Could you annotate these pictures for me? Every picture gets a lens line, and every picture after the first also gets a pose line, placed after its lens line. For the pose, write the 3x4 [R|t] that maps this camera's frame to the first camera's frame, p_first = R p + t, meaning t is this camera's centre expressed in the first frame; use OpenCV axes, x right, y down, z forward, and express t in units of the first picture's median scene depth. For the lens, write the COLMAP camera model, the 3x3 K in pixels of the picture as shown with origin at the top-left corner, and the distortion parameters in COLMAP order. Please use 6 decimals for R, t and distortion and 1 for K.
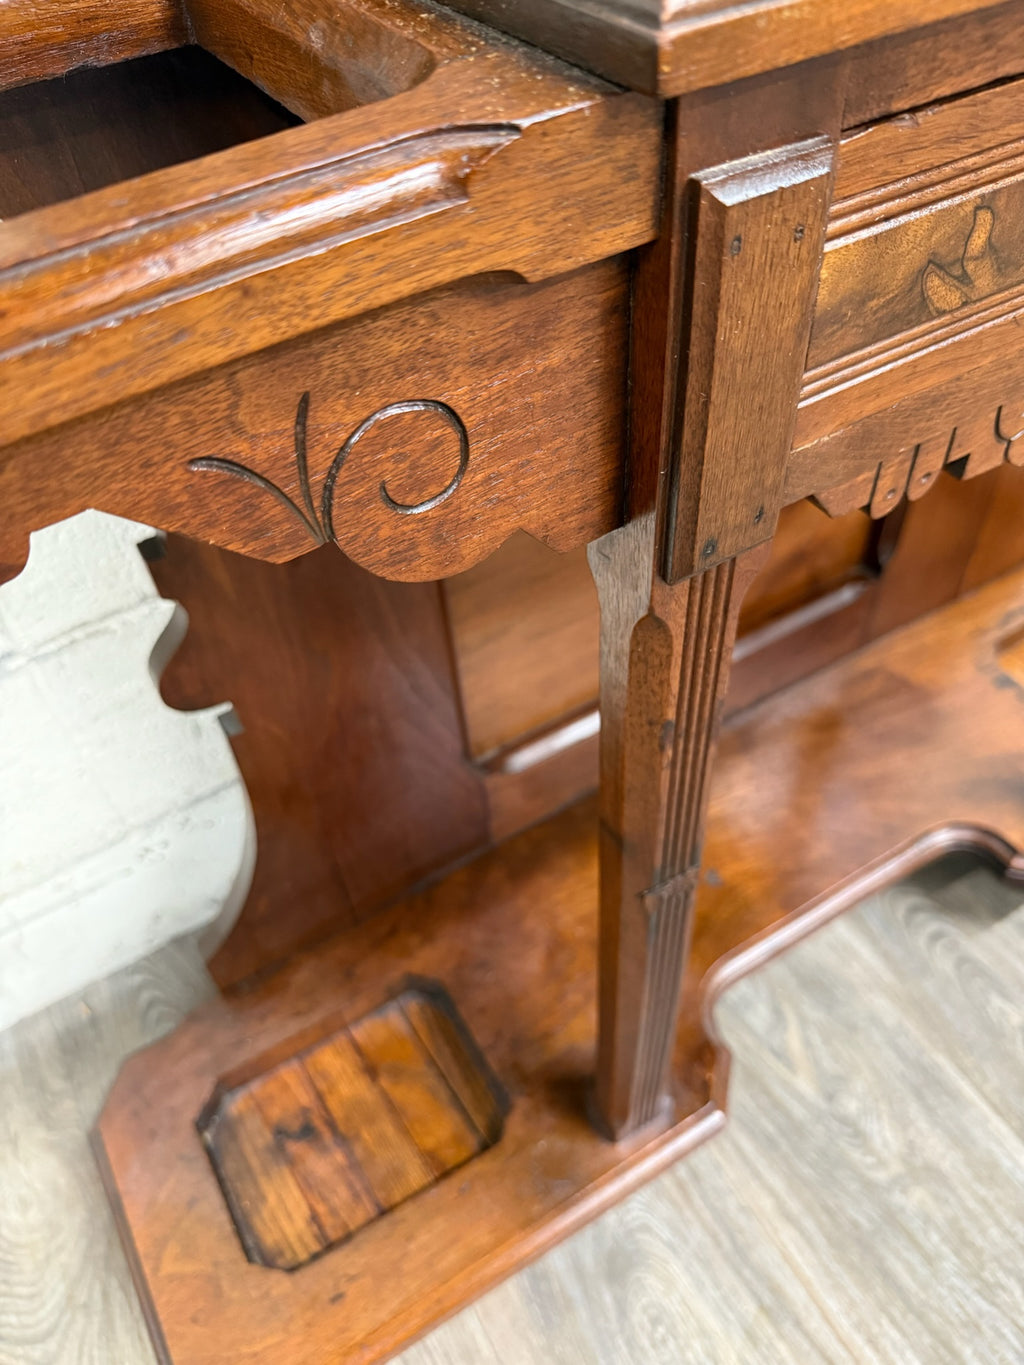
lens RADIAL K [[1002.9, 0, 513.2], [0, 1002.9, 679.9], [0, 0, 1]] dist [-0.034253, 0.004904]
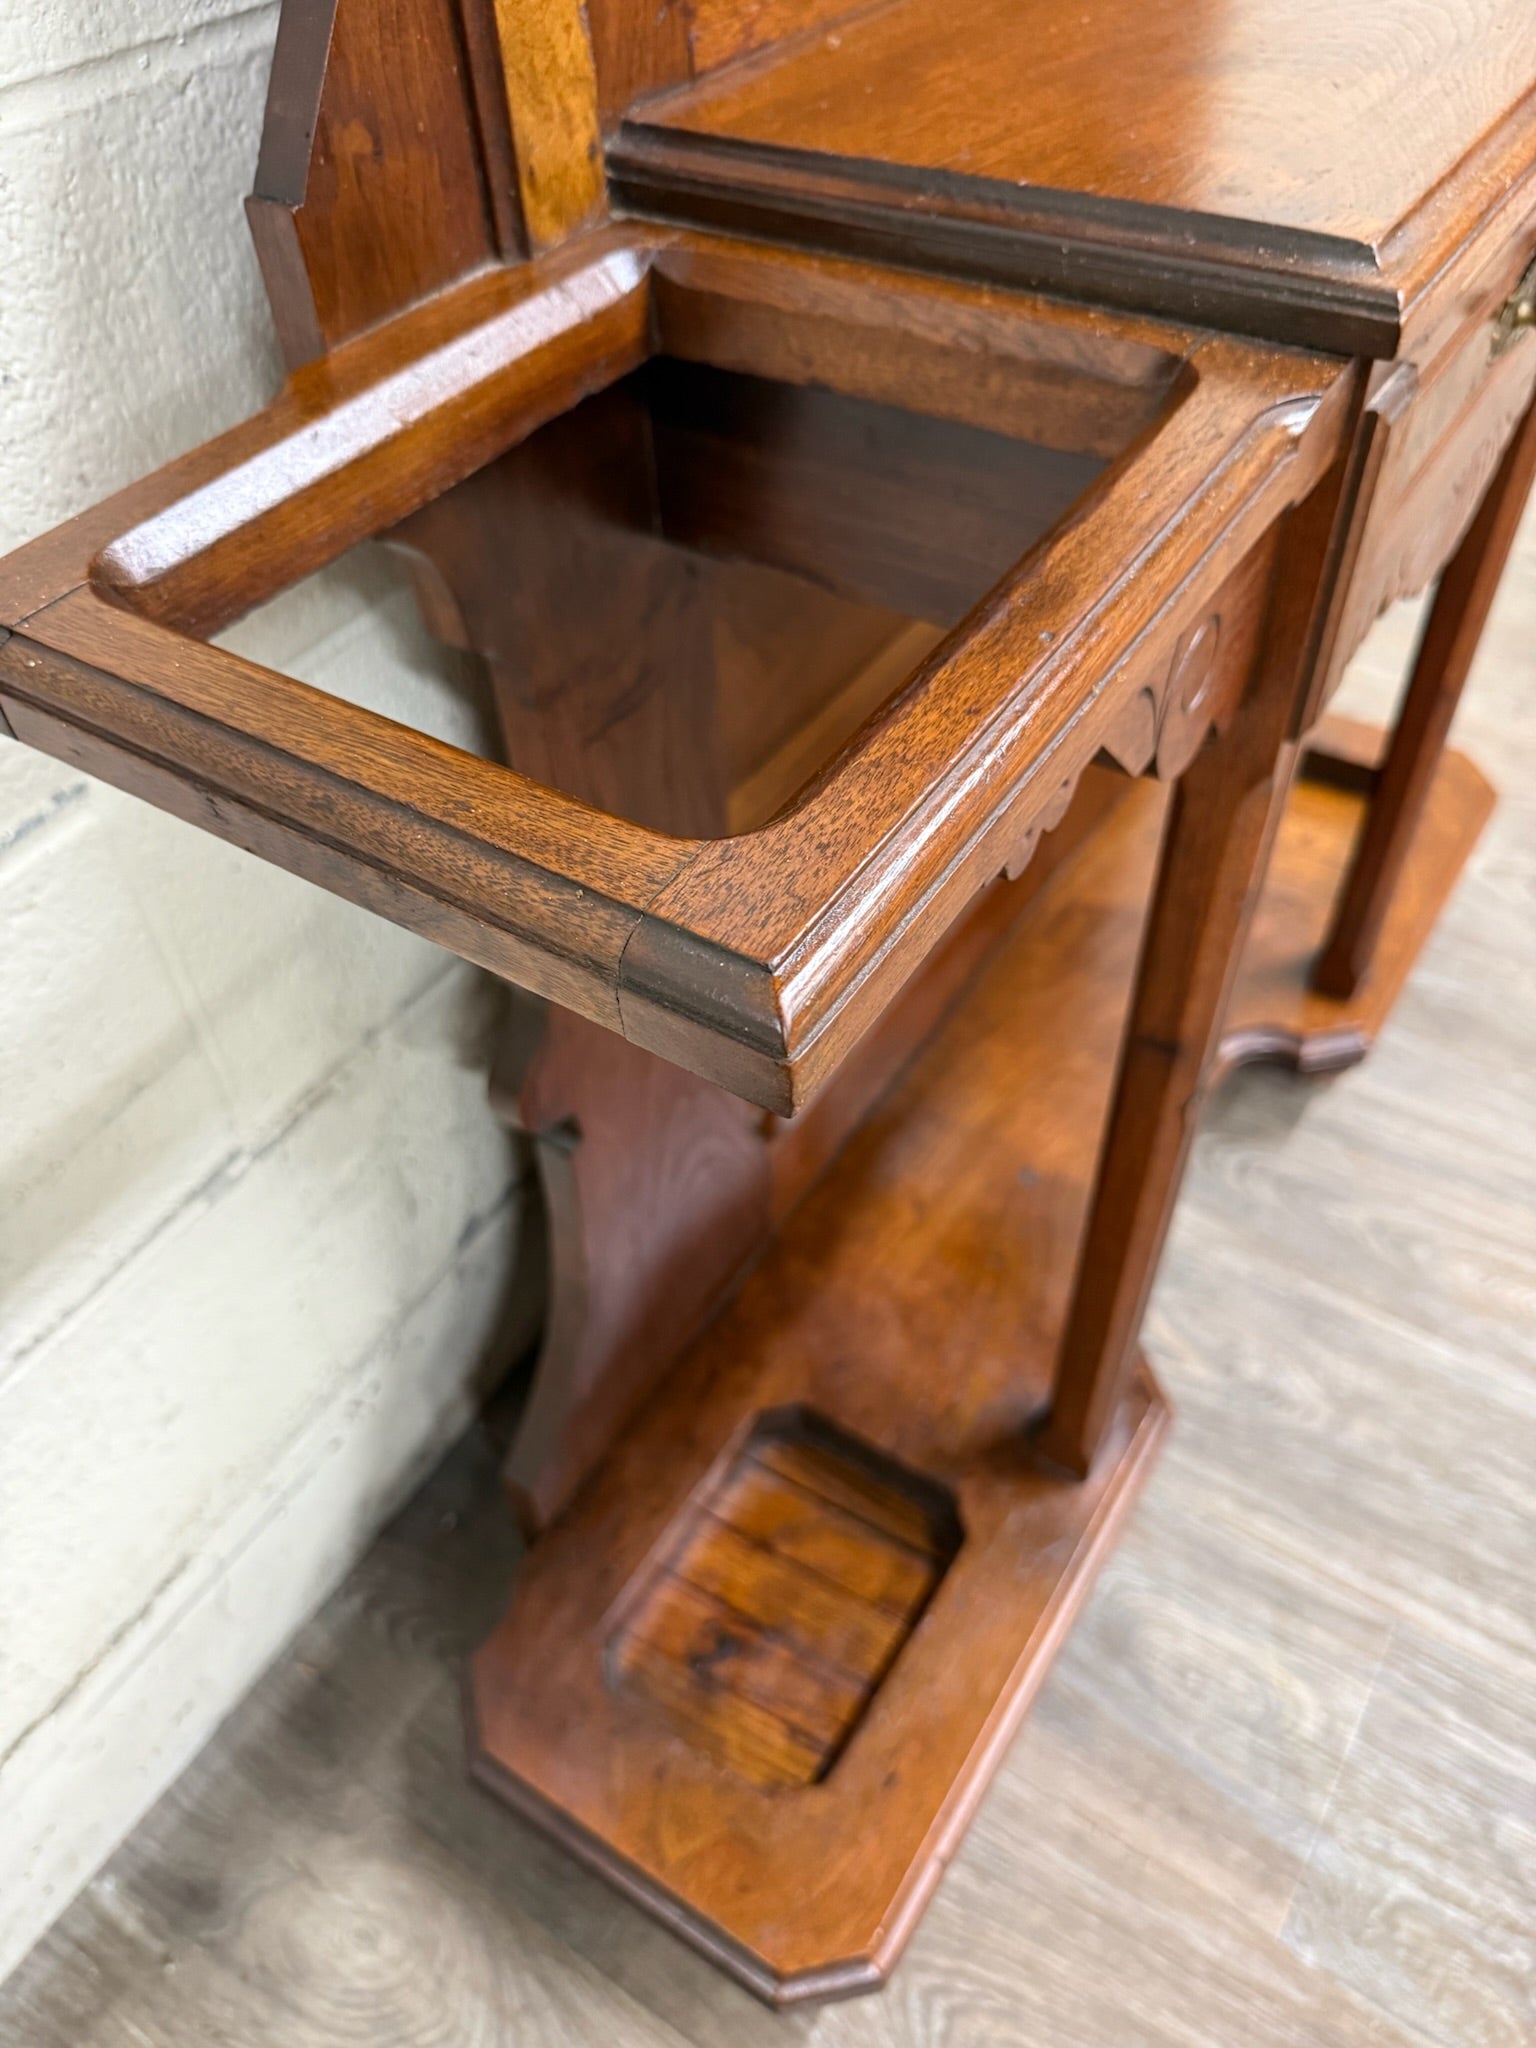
lens RADIAL K [[1503.8, 0, 759.2], [0, 1503.8, 1023.3], [0, 0, 1]] dist [-0.018353, 0.001468]
pose [[0.900293, -0.299280, 0.316076, -0.455519], [0.316409, 0.948618, -0.003033, 0.007999], [-0.298927, 0.102740, 0.948729, -0.183283]]
